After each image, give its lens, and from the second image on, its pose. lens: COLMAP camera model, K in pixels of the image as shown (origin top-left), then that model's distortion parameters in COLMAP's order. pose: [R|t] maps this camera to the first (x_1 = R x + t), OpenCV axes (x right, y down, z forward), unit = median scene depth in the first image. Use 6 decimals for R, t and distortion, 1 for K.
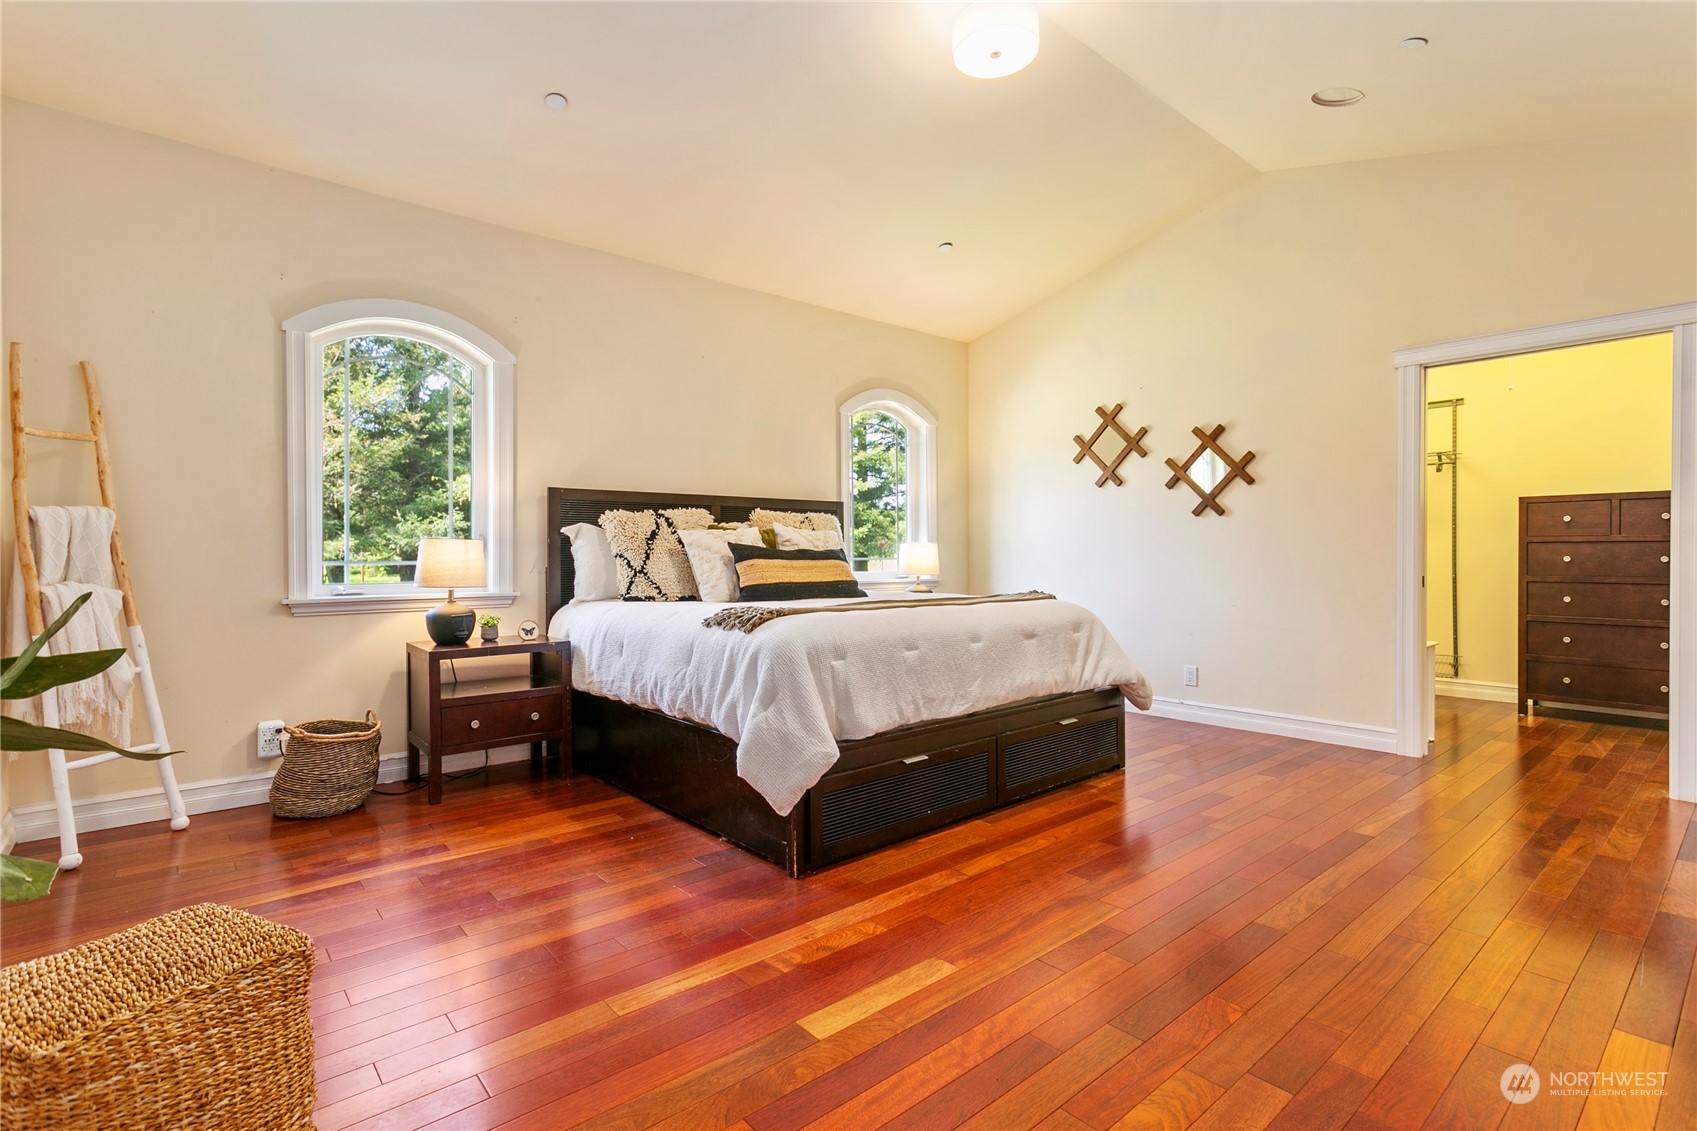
lens RADIAL K [[808.5, 0, 842.0], [0, 808.5, 564.7], [0, 0, 1]] dist [0.000132, 0.001807]
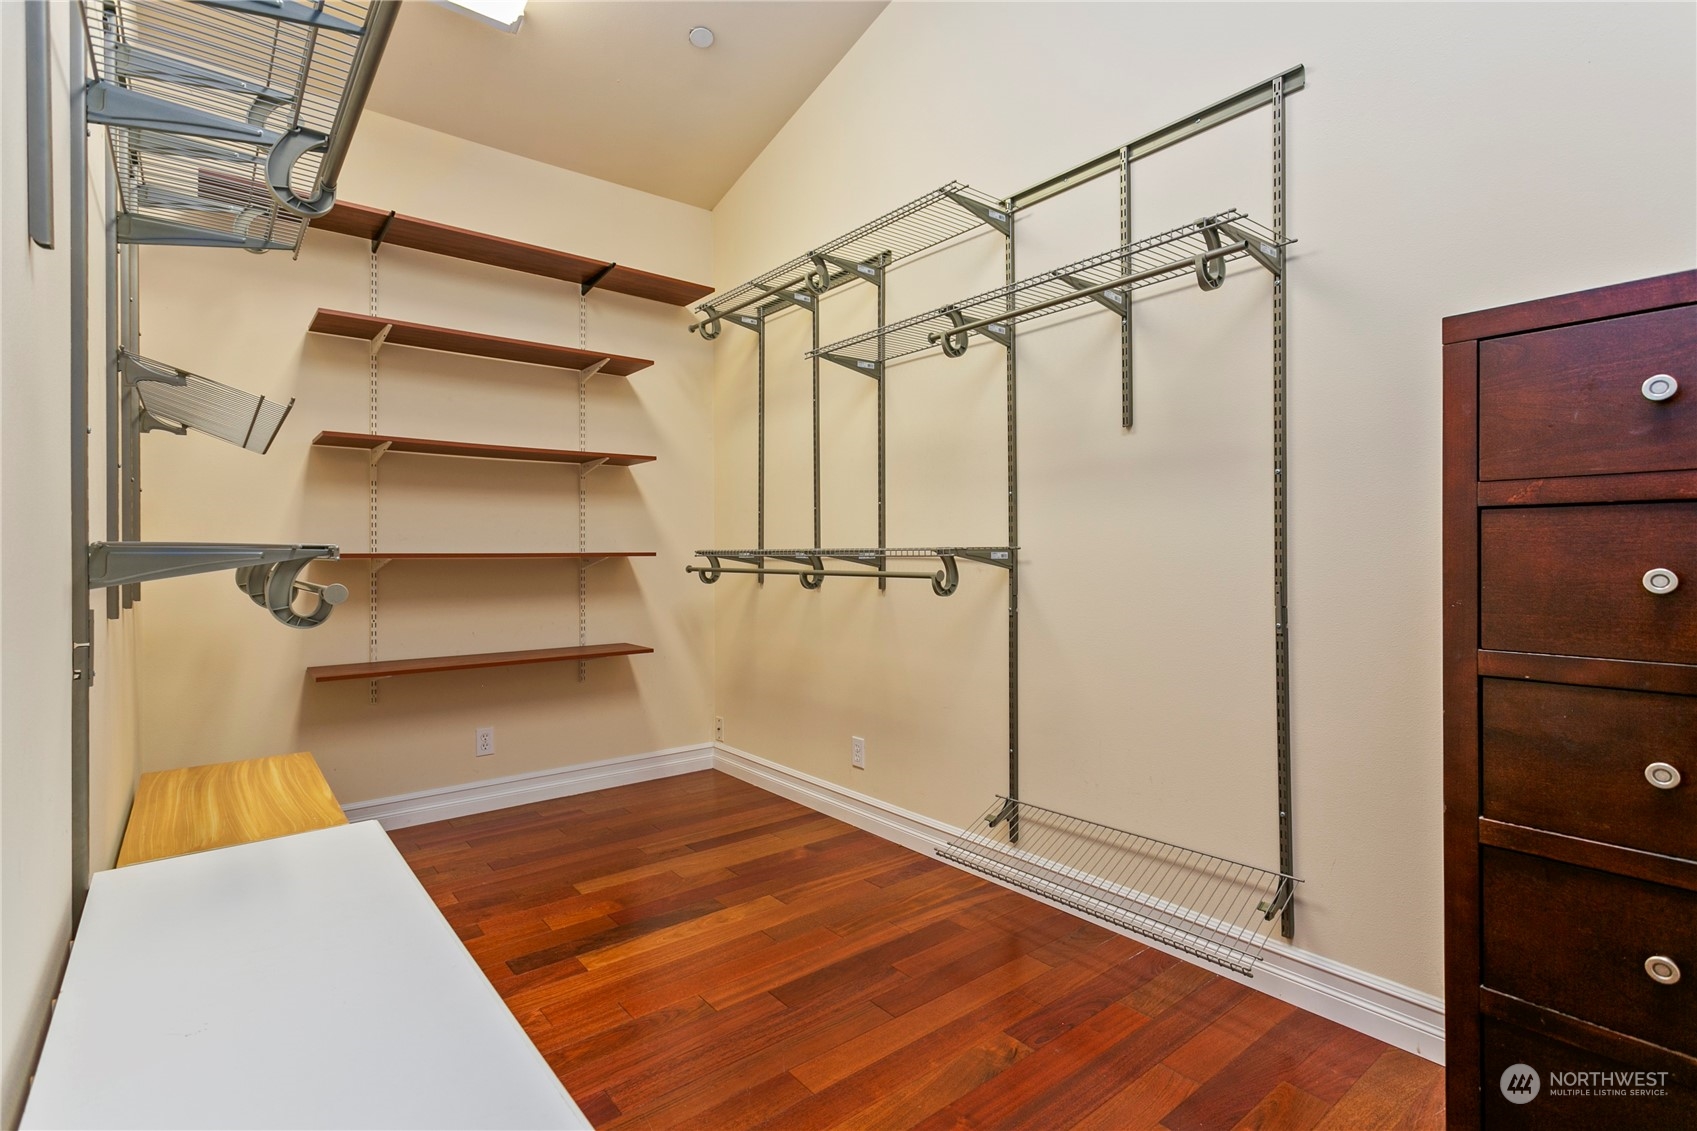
lens RADIAL K [[808.5, 0, 851.1], [0, 808.5, 559.0], [0, 0, 1]] dist [0.000132, 0.001807]
pose [[0.999718, 0.002762, -0.023588, 0.596201], [-0.003035, 0.999929, -0.011516, -0.008219], [0.023555, 0.011584, 0.999655, 0.677180]]
